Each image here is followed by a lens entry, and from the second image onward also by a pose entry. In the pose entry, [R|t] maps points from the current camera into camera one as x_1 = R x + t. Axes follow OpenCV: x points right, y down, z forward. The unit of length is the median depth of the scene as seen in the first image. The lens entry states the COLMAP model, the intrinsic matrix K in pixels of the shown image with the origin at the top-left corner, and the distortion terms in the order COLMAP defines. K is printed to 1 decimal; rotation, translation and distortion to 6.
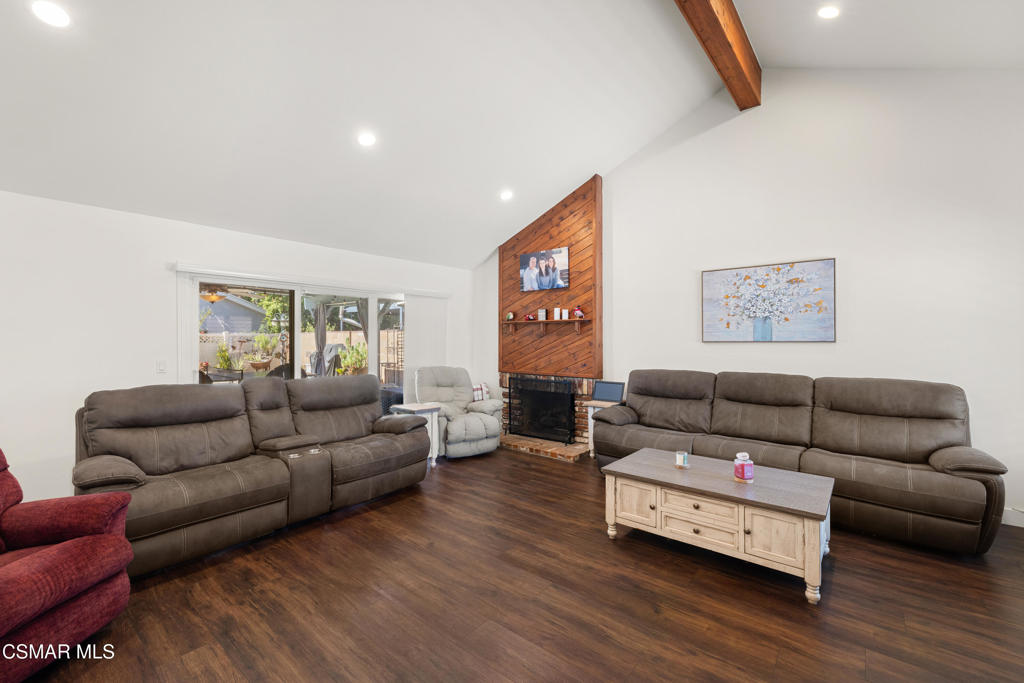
lens RADIAL K [[430.7, 0, 513.9], [0, 430.7, 331.9], [0, 0, 1]] dist [0.000586, -0.000014]
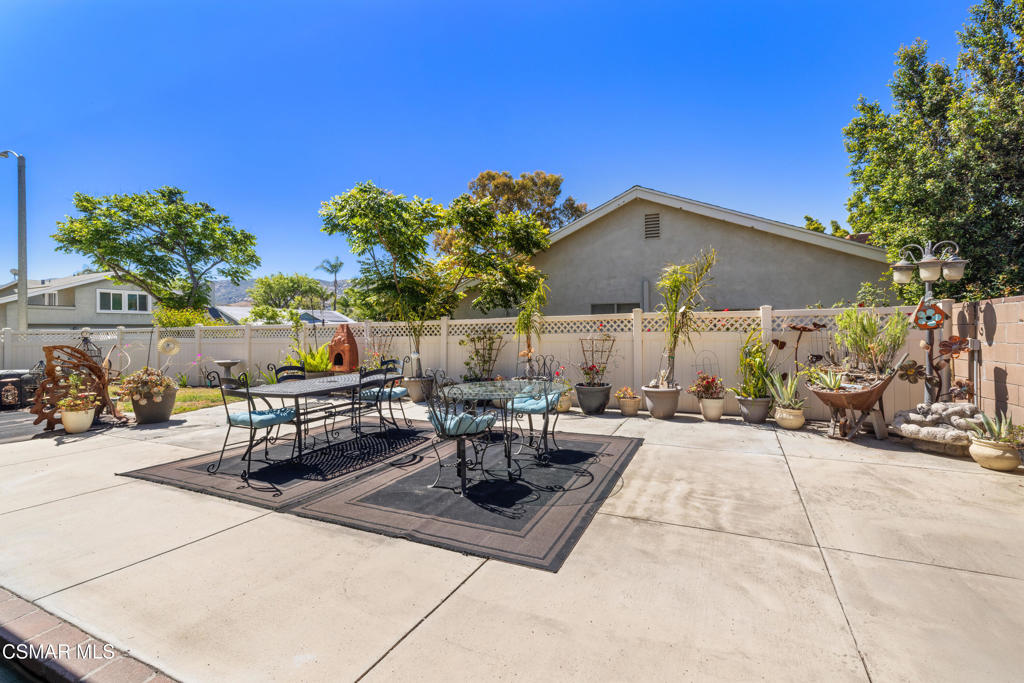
lens RADIAL K [[430.7, 0, 513.9], [0, 430.7, 331.9], [0, 0, 1]] dist [0.000586, -0.000014]
pose [[0.262177, 0.000537, -0.965020, -0.323577], [0.025665, 0.999642, 0.007529, 0.015024], [0.964678, -0.026741, 0.262070, 0.648157]]
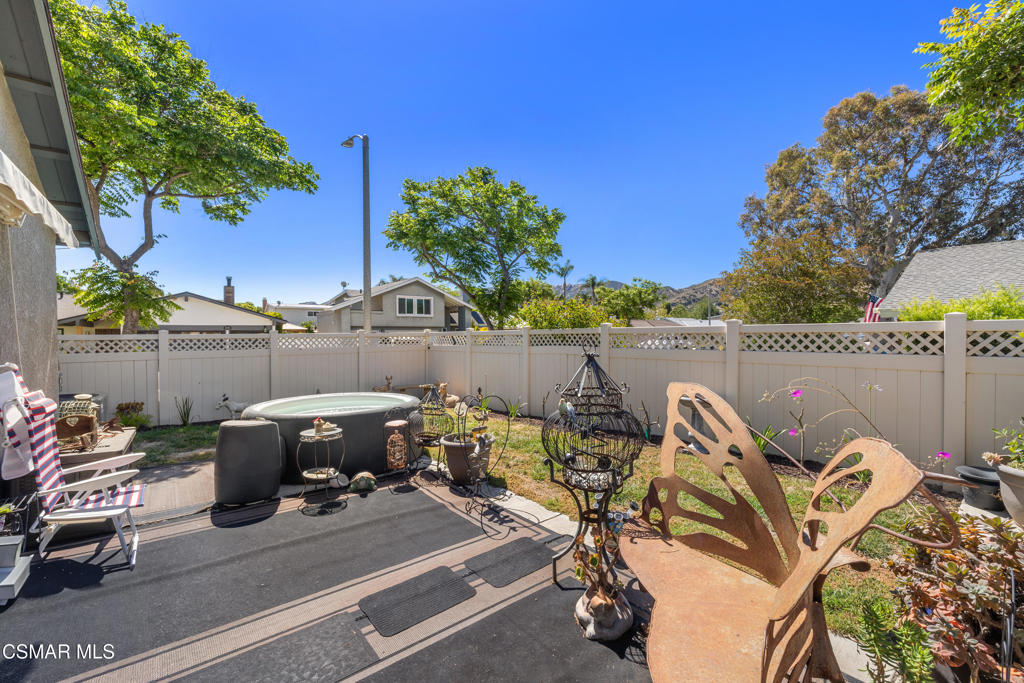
lens RADIAL K [[426.7, 0, 512.0], [0, 426.7, 341.5], [0, 0, 1]] dist [0.020244, 0.000041]
pose [[-0.203689, 0.015554, -0.978912, -0.752705], [0.016809, 0.999782, 0.012388, 0.004111], [0.978891, -0.013932, -0.203906, 0.307285]]
